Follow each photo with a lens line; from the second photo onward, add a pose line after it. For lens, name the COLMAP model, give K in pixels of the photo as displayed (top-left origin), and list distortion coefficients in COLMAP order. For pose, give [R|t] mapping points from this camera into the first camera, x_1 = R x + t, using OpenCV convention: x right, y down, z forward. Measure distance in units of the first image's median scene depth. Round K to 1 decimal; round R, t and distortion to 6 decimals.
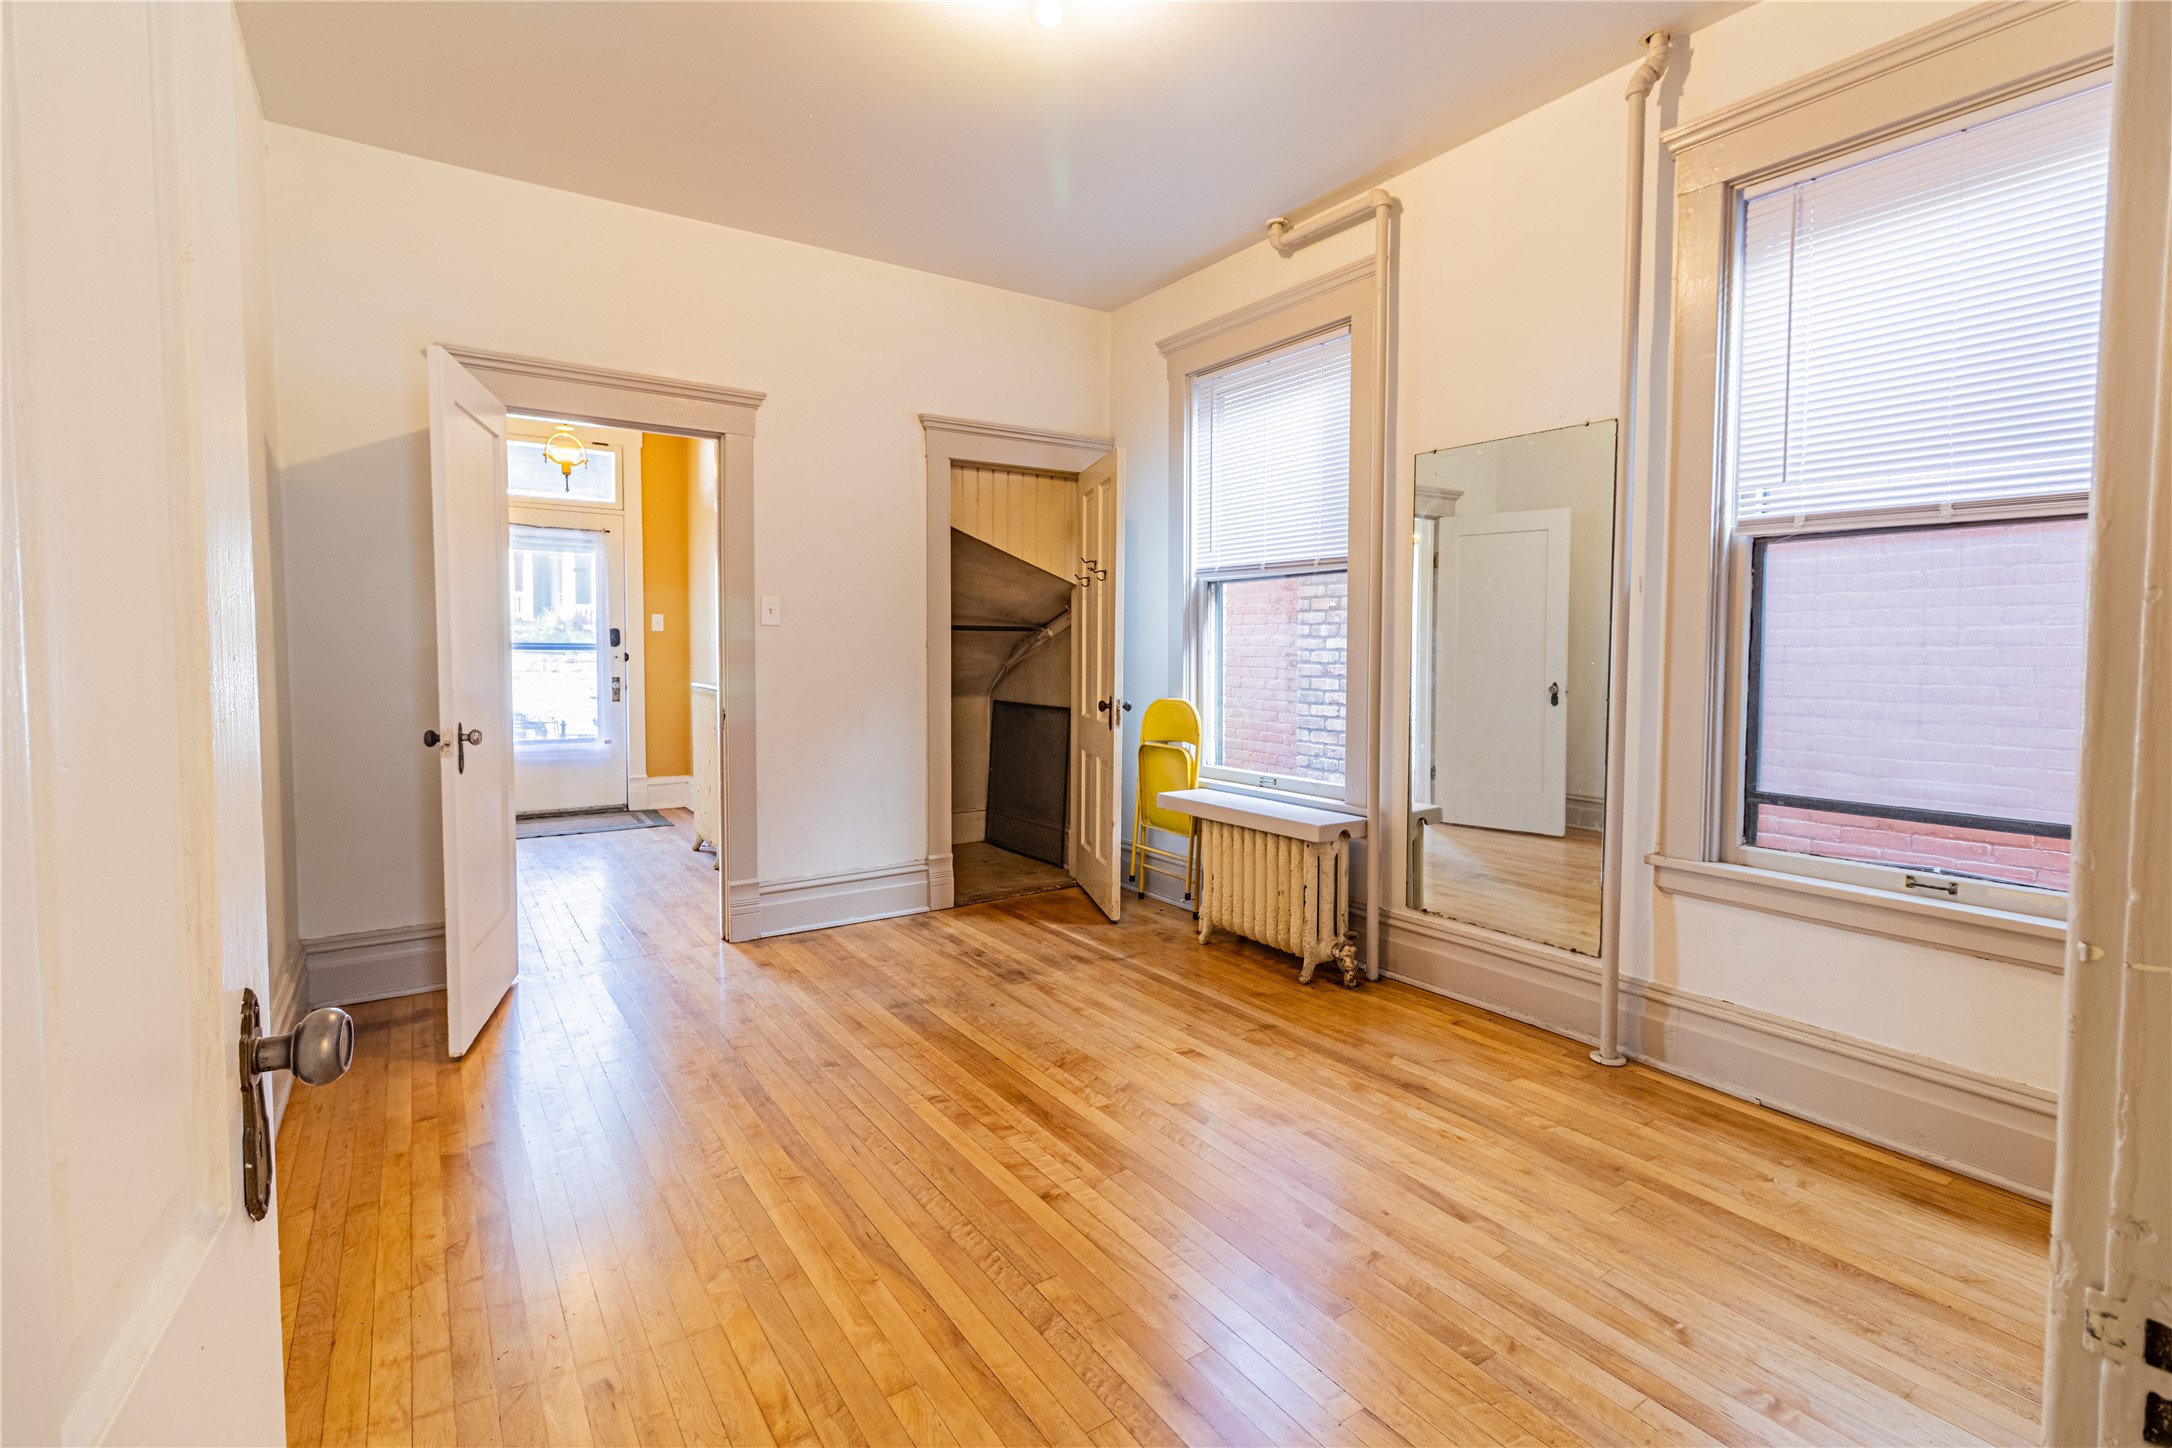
lens RADIAL K [[1059.2, 0, 1081.2], [0, 1059.2, 696.8], [0, 0, 1]] dist [0.001185, 0.000057]
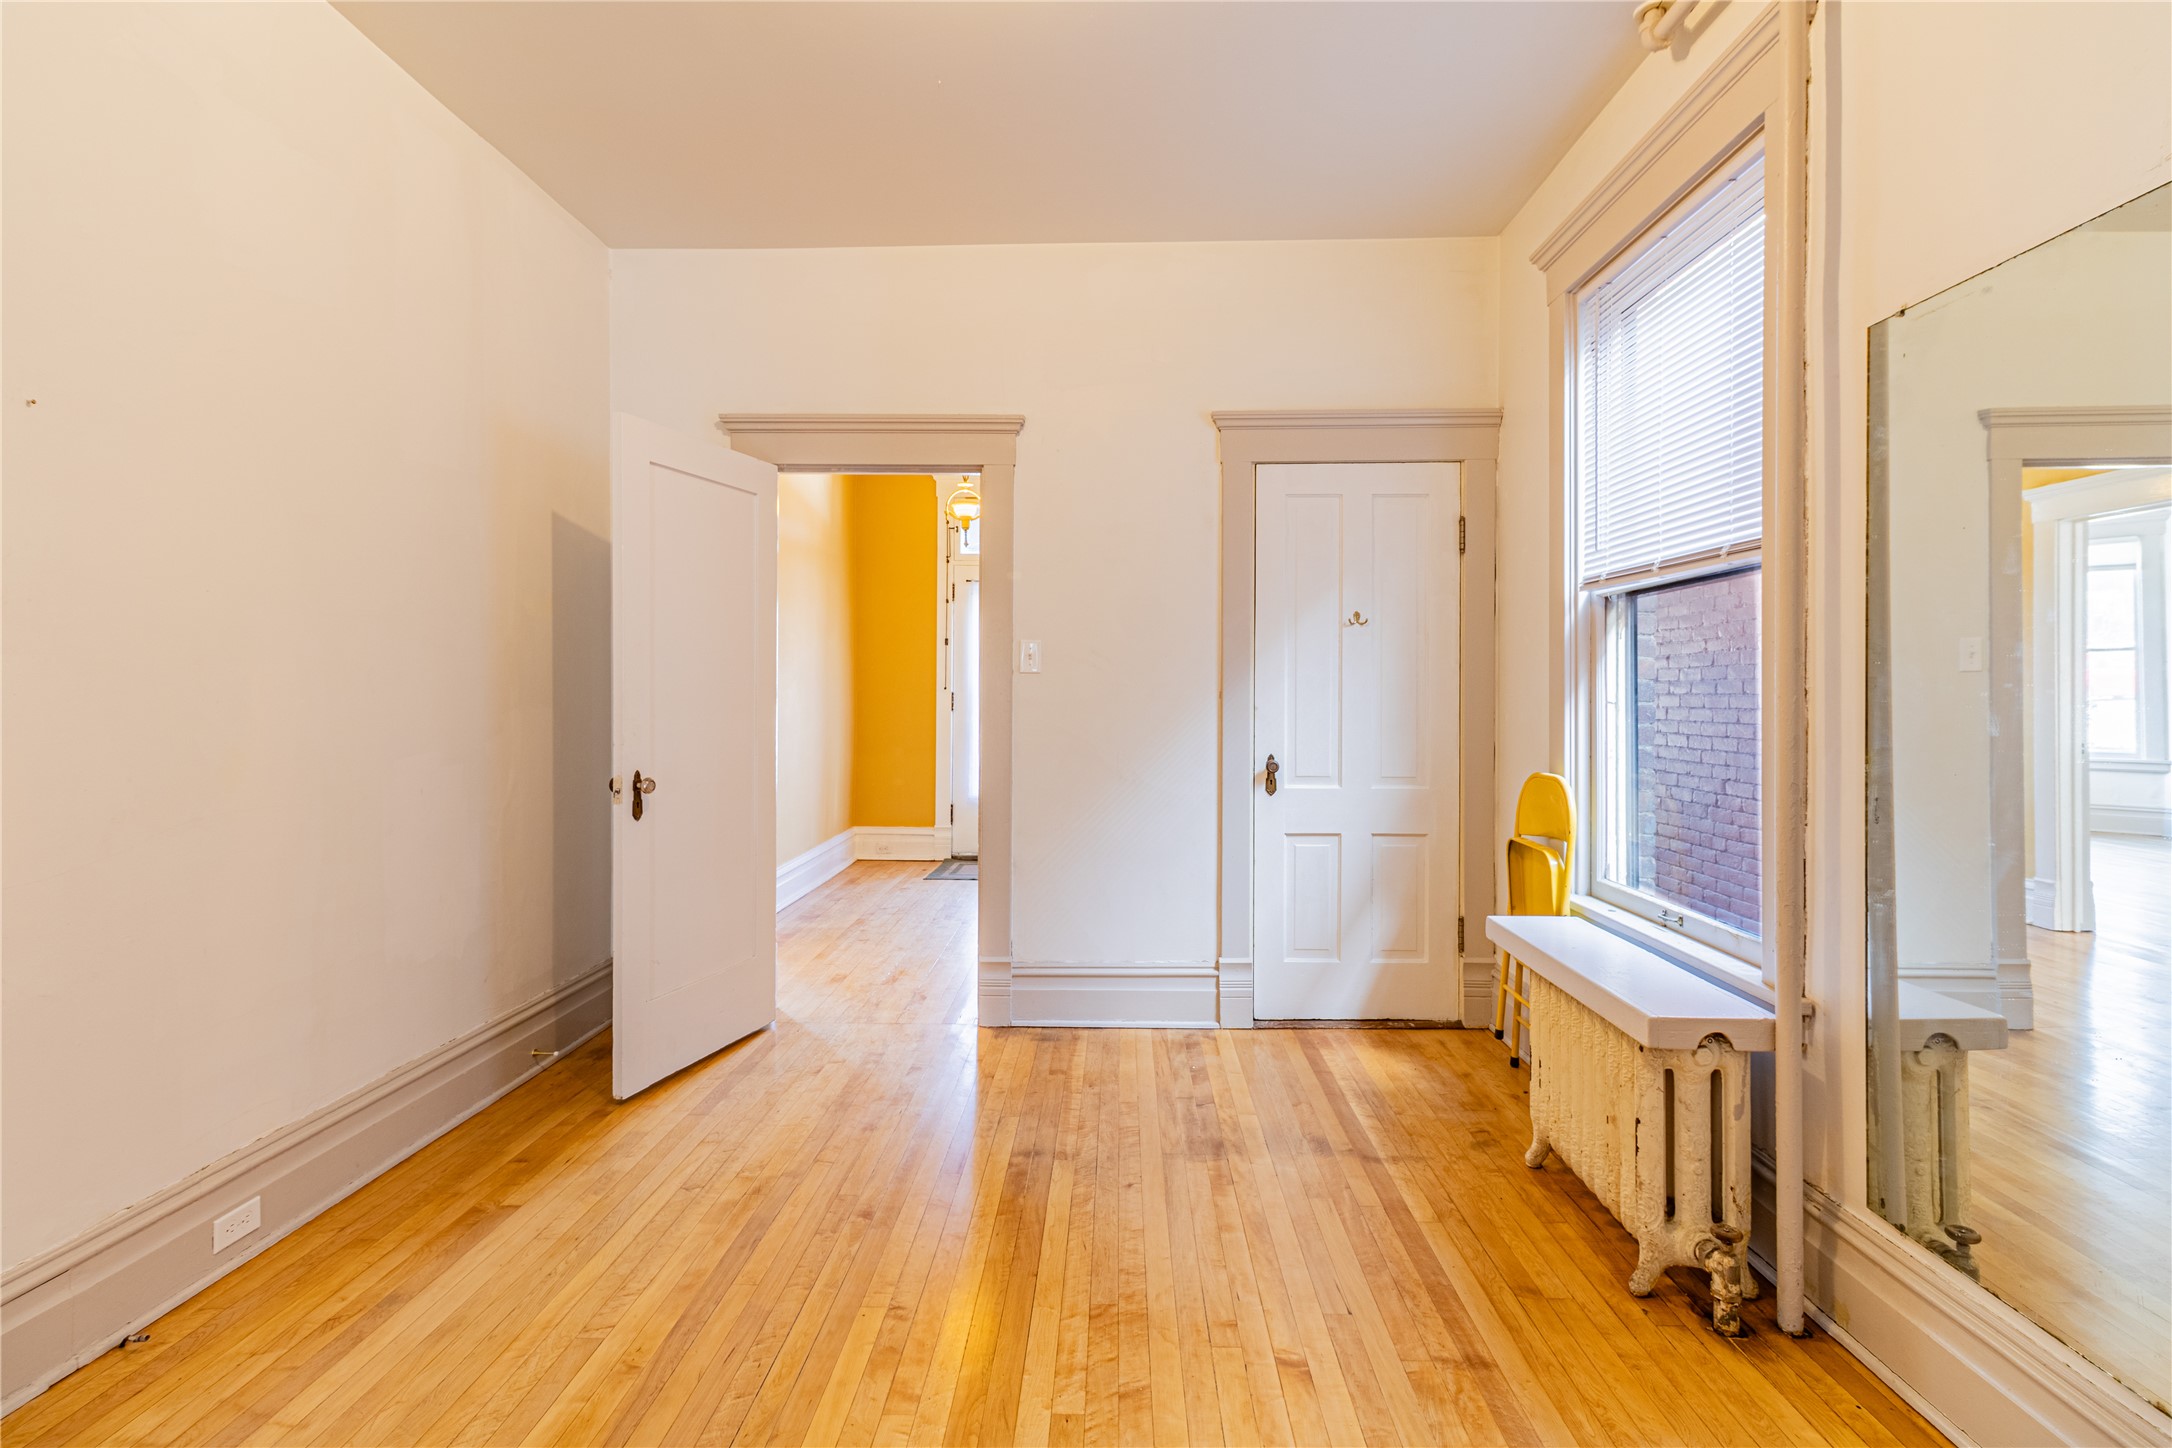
lens RADIAL K [[1059.2, 0, 1081.2], [0, 1059.2, 696.8], [0, 0, 1]] dist [0.001185, 0.000057]
pose [[0.800317, -0.000104, -0.599577, 0.311388], [-0.027251, 0.998960, -0.036548, -0.018436], [0.598957, 0.045590, 0.799482, 0.357134]]
